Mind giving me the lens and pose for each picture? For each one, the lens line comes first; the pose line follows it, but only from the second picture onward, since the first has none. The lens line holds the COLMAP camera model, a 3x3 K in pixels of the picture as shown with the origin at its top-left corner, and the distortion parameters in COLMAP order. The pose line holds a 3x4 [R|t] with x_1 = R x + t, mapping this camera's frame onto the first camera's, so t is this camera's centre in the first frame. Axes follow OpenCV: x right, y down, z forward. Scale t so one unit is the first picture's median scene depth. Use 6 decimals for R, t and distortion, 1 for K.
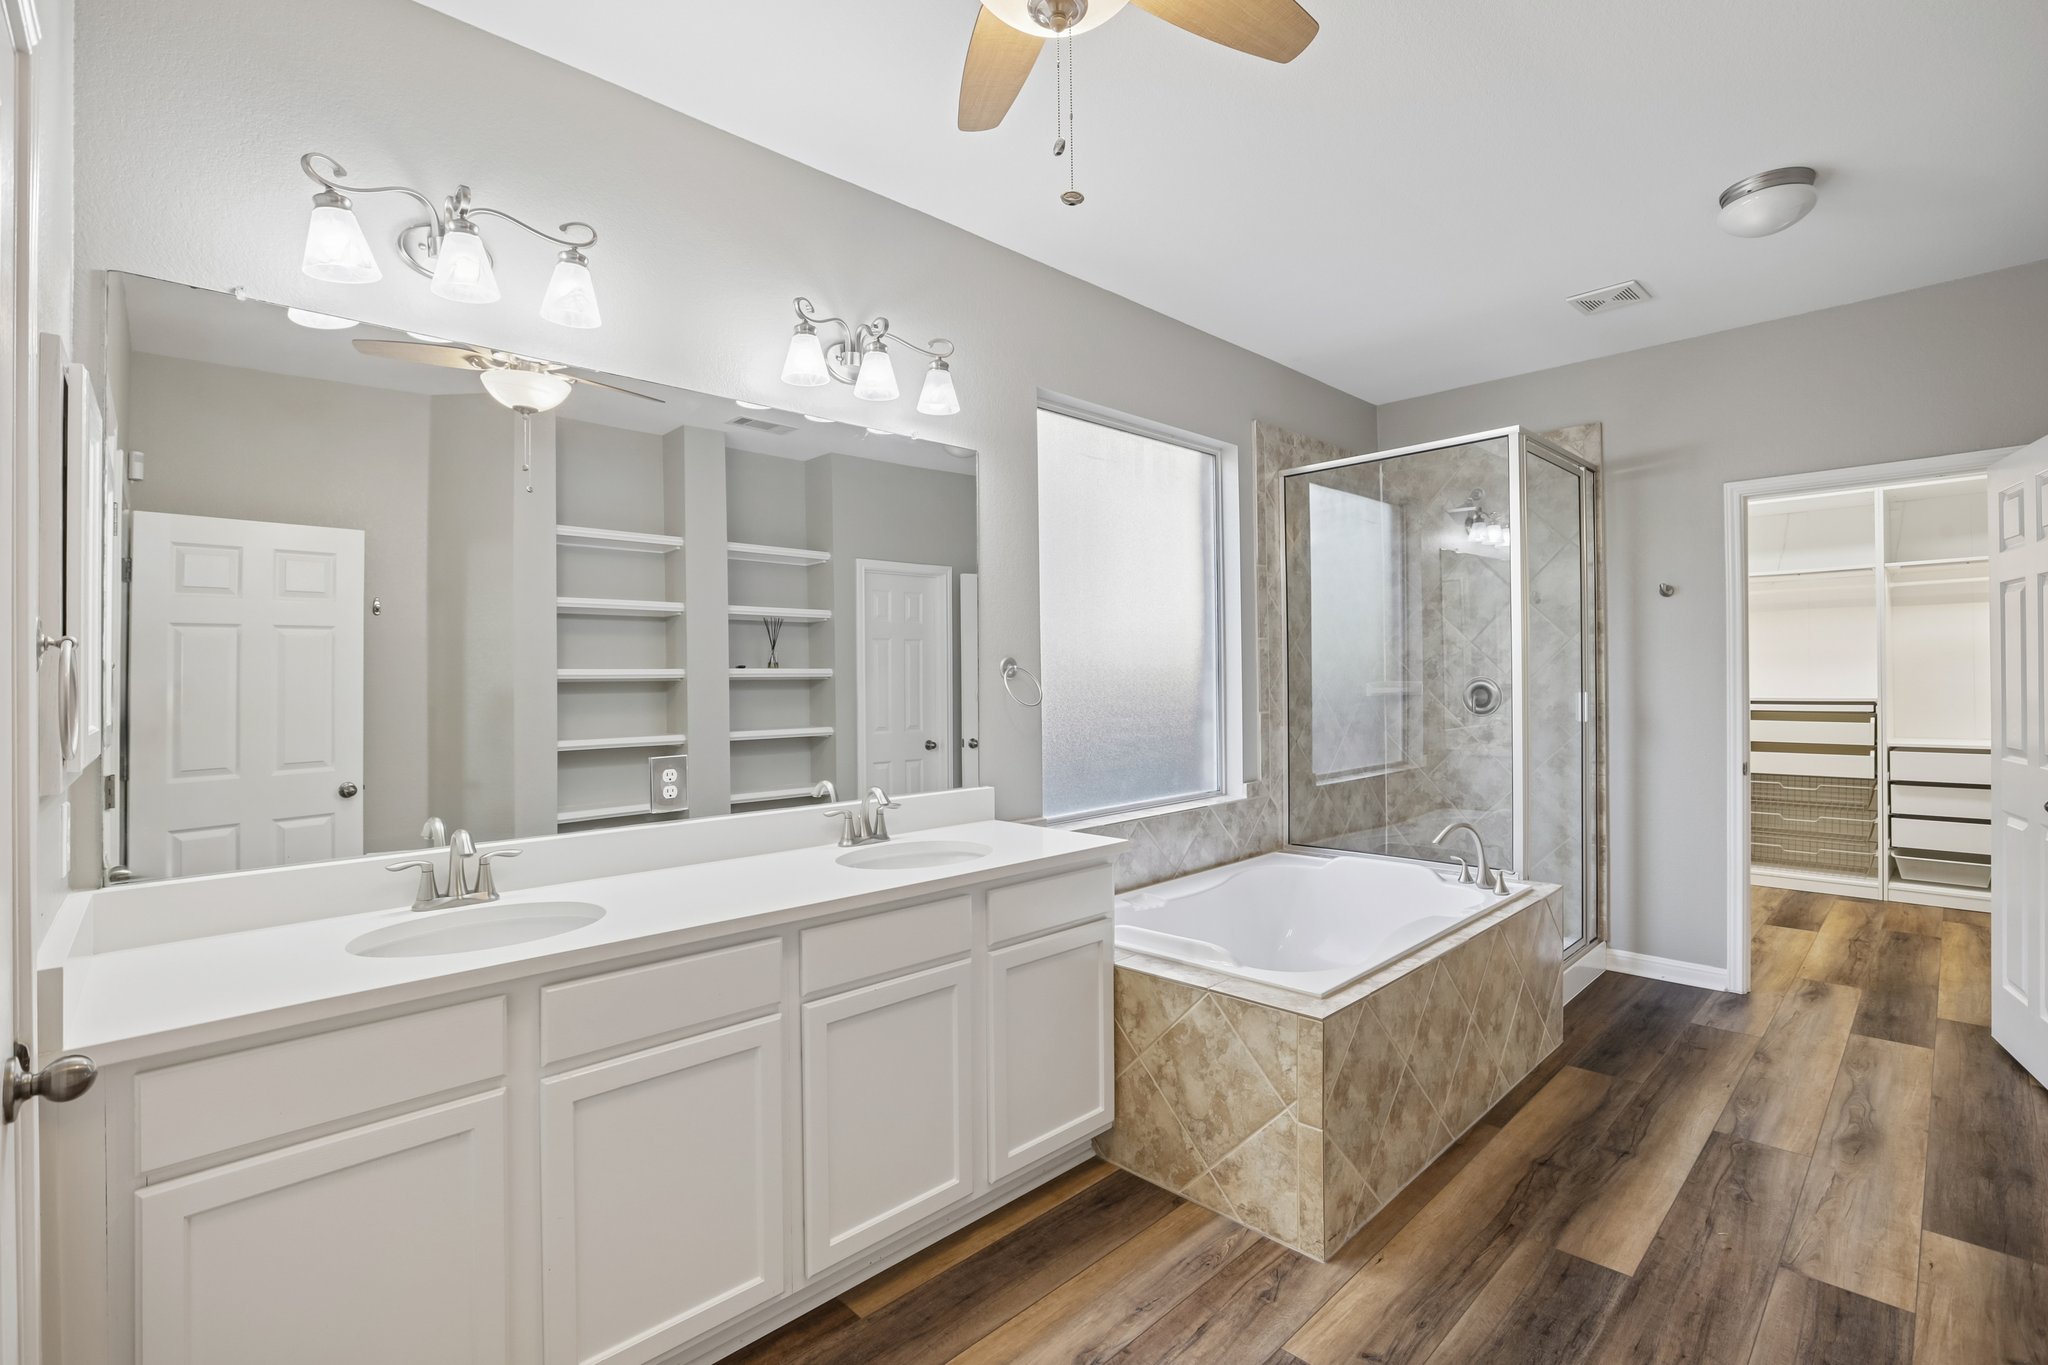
lens RADIAL K [[930.9, 0, 1018.6], [0, 930.9, 681.5], [0, 0, 1]] dist [-0.048199, 0.013592]
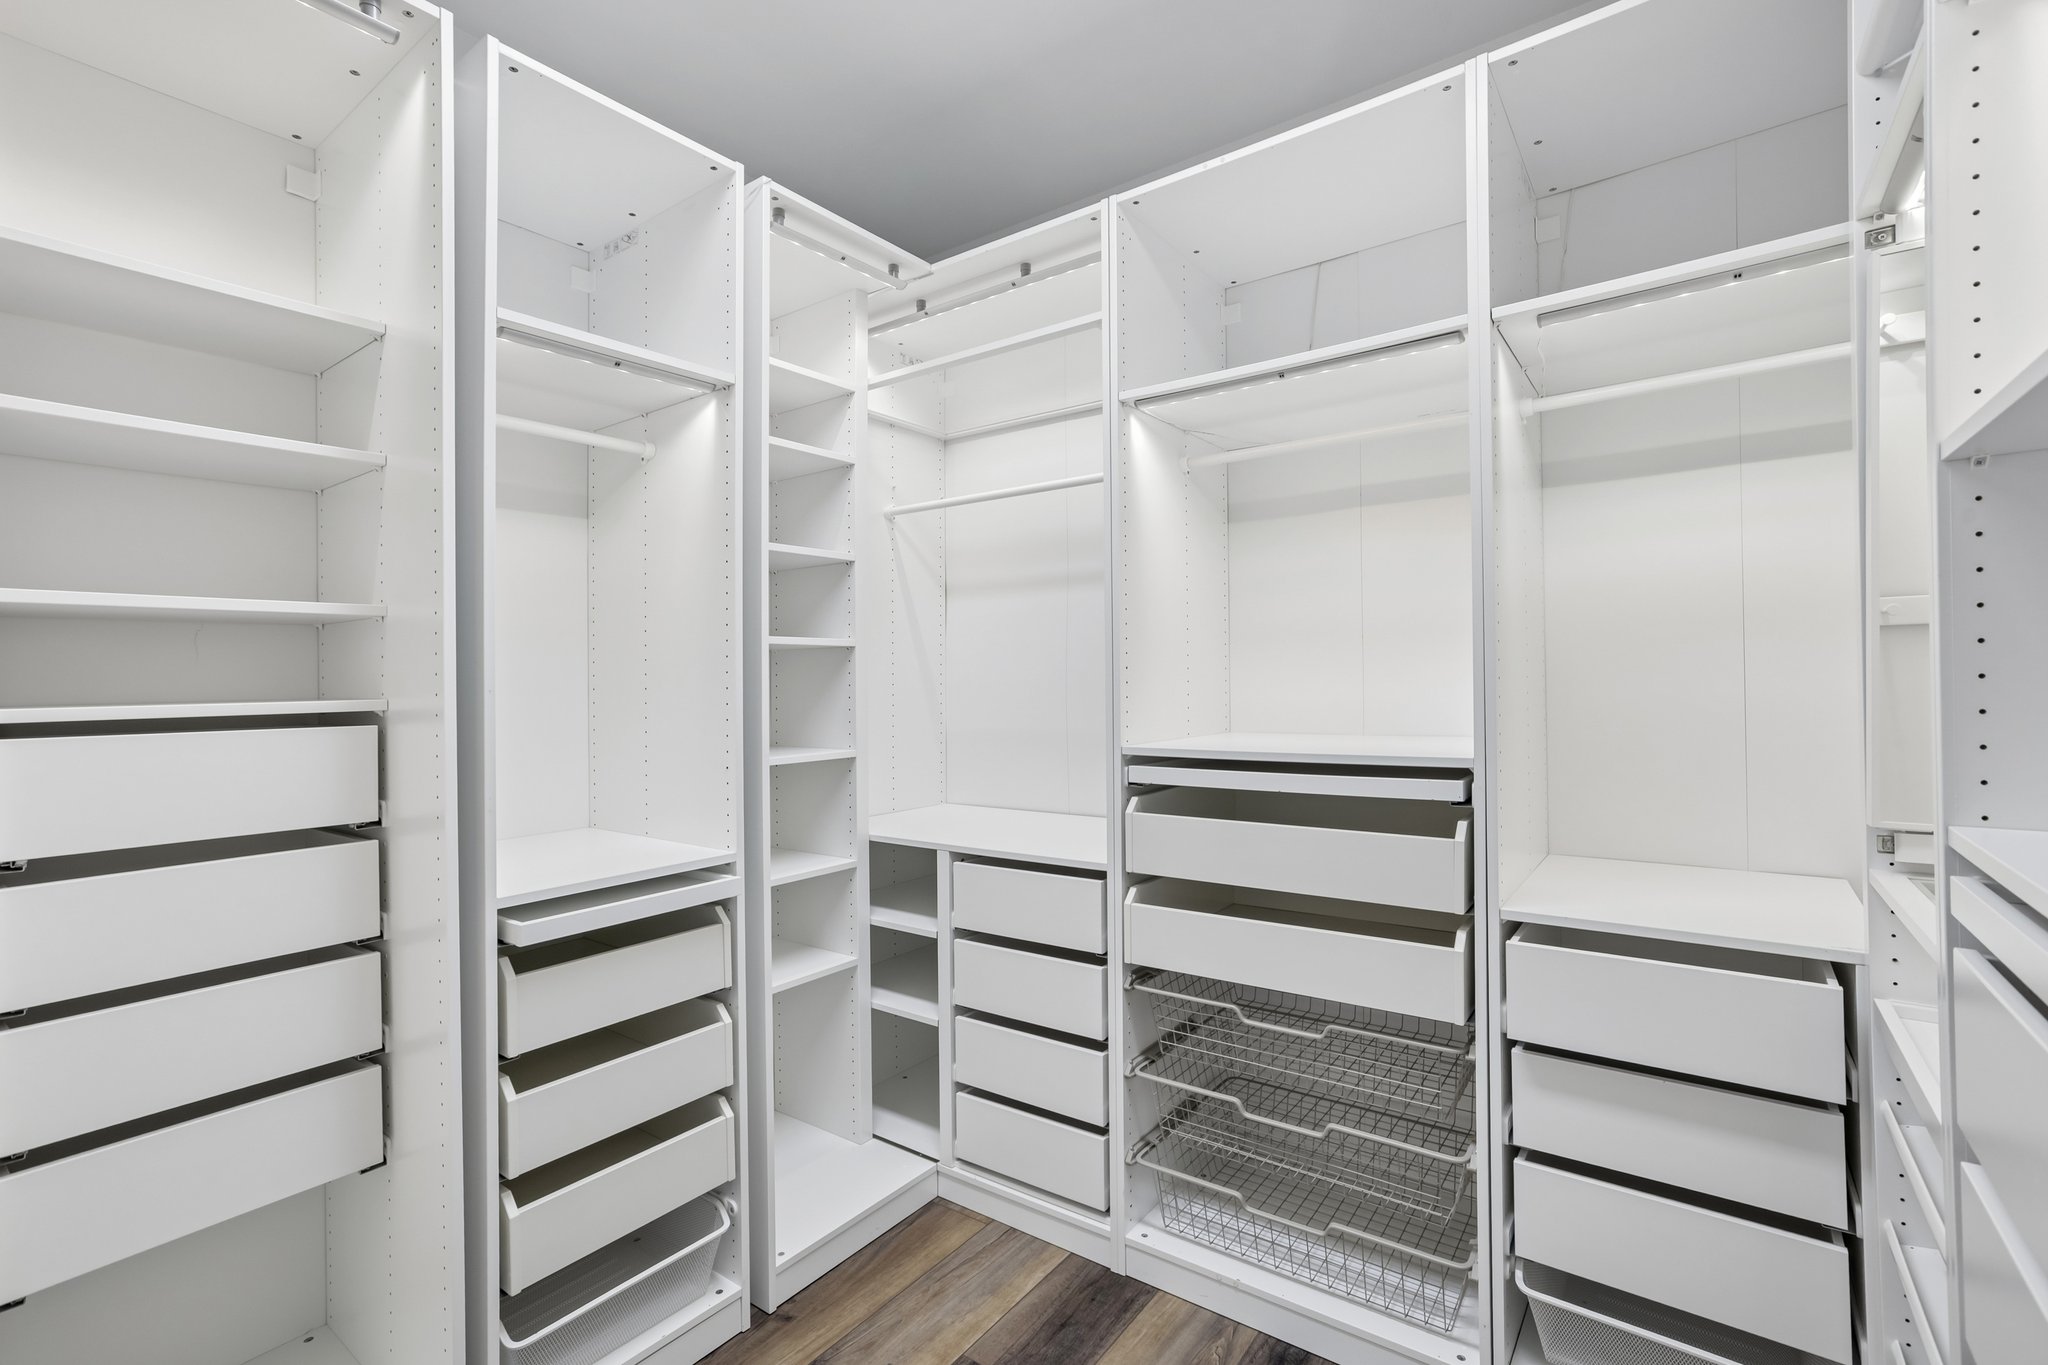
lens RADIAL K [[930.9, 0, 1022.2], [0, 930.9, 681.5], [0, 0, 1]] dist [-0.048199, 0.013592]
pose [[0.987563, -0.013601, 0.156633, 0.963201], [0.013294, 0.999907, 0.003009, -0.012086], [-0.156659, -0.000890, 0.987652, 0.916562]]
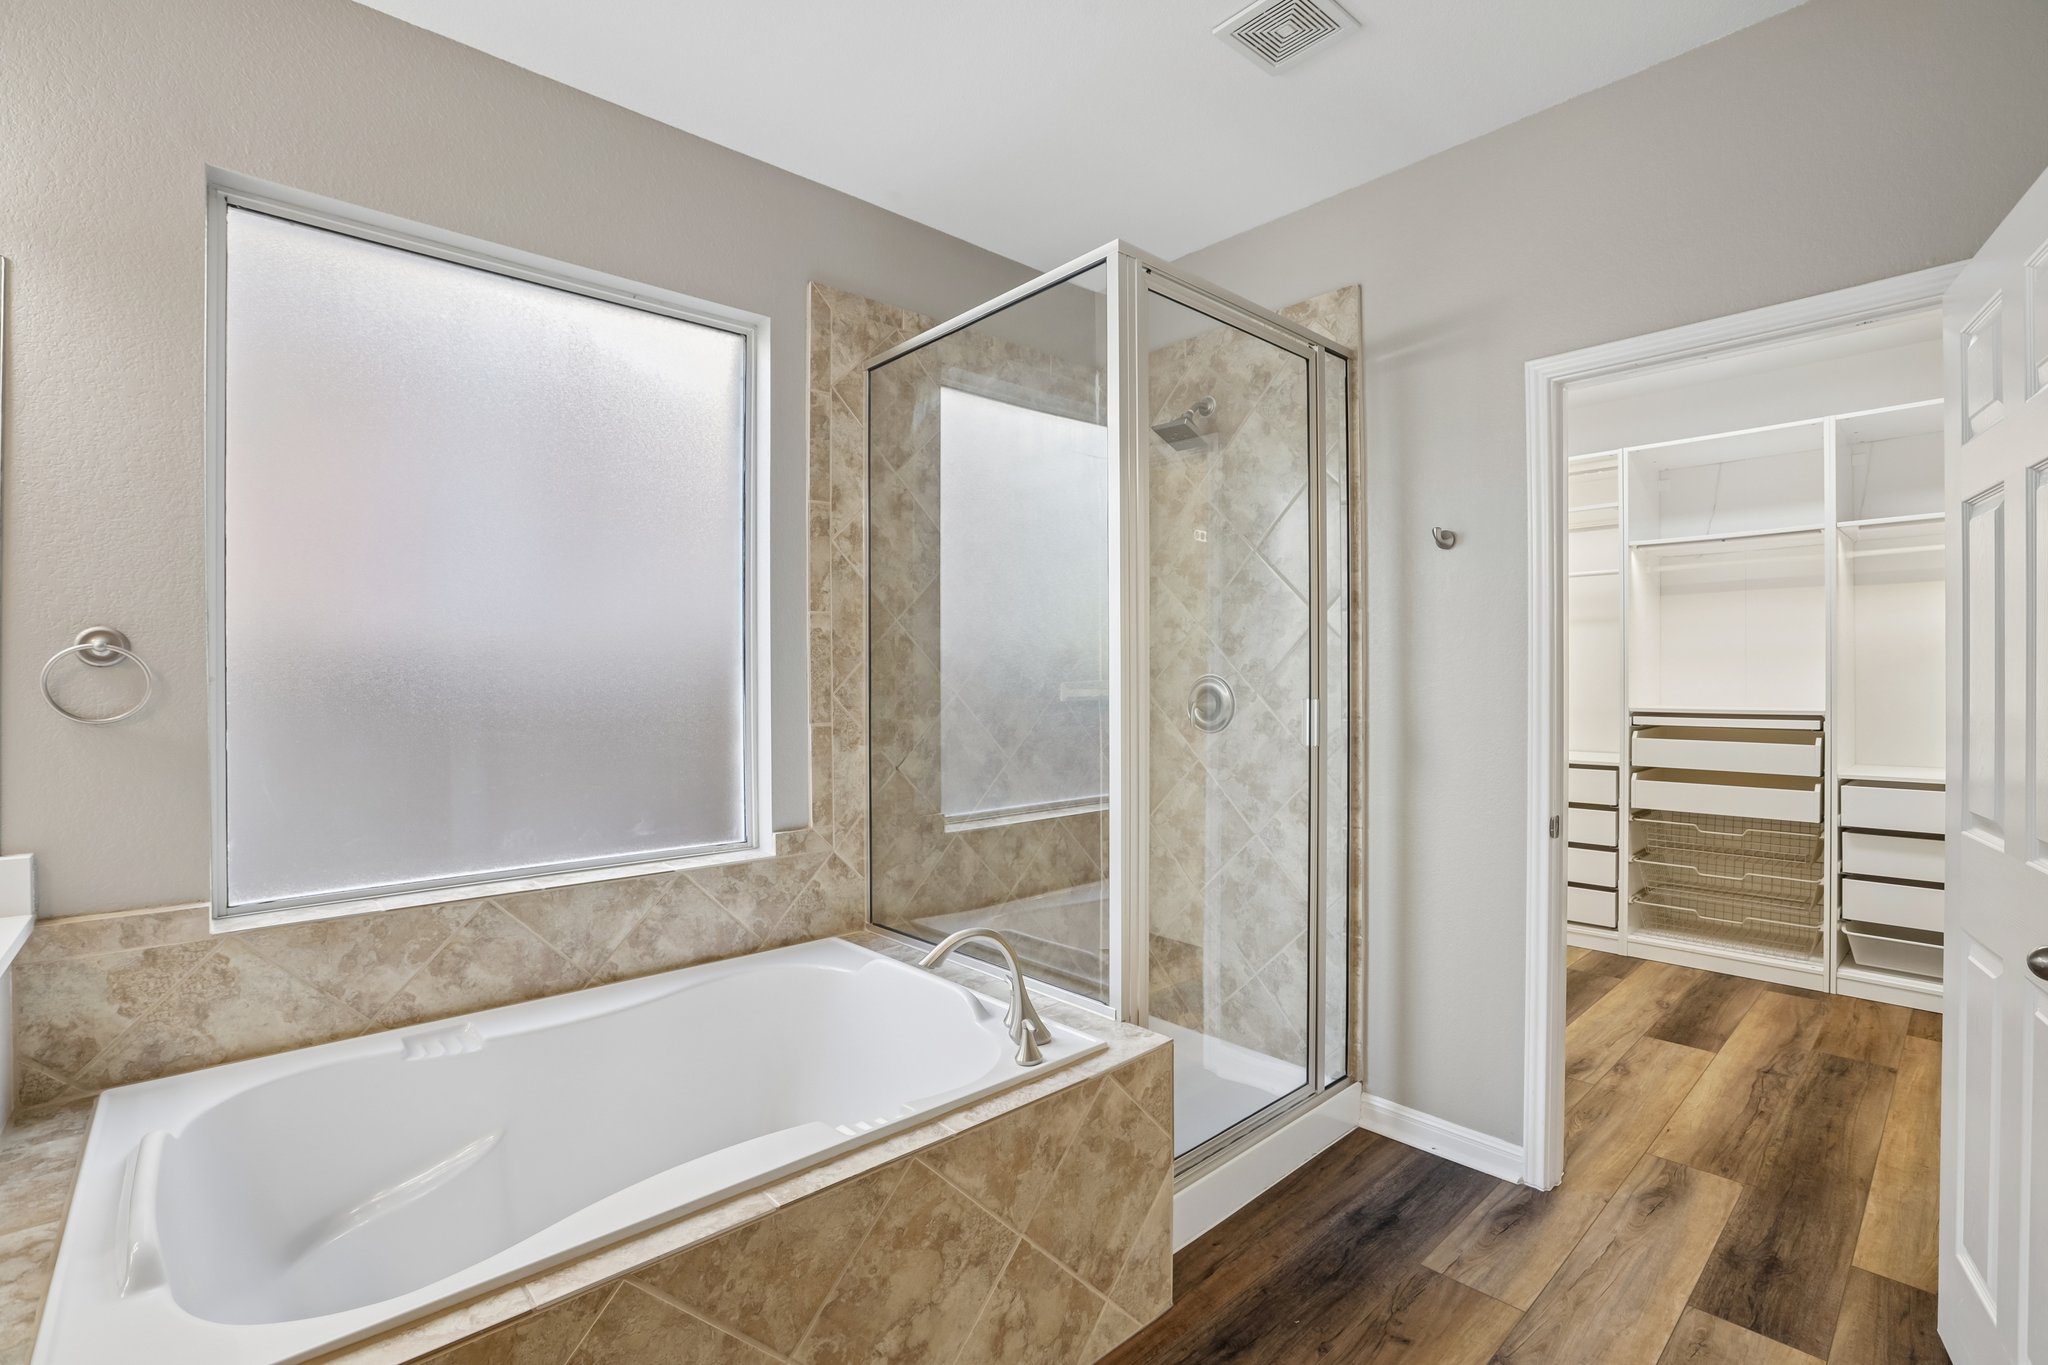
lens RADIAL K [[930.9, 0, 1010.7], [0, 930.9, 682.4], [0, 0, 1]] dist [-0.048199, 0.013592]
pose [[0.999741, 0.009310, -0.020786, 0.407027], [-0.009296, 0.999957, 0.000757, 0.001748], [0.020792, -0.000564, 0.999784, 0.341027]]
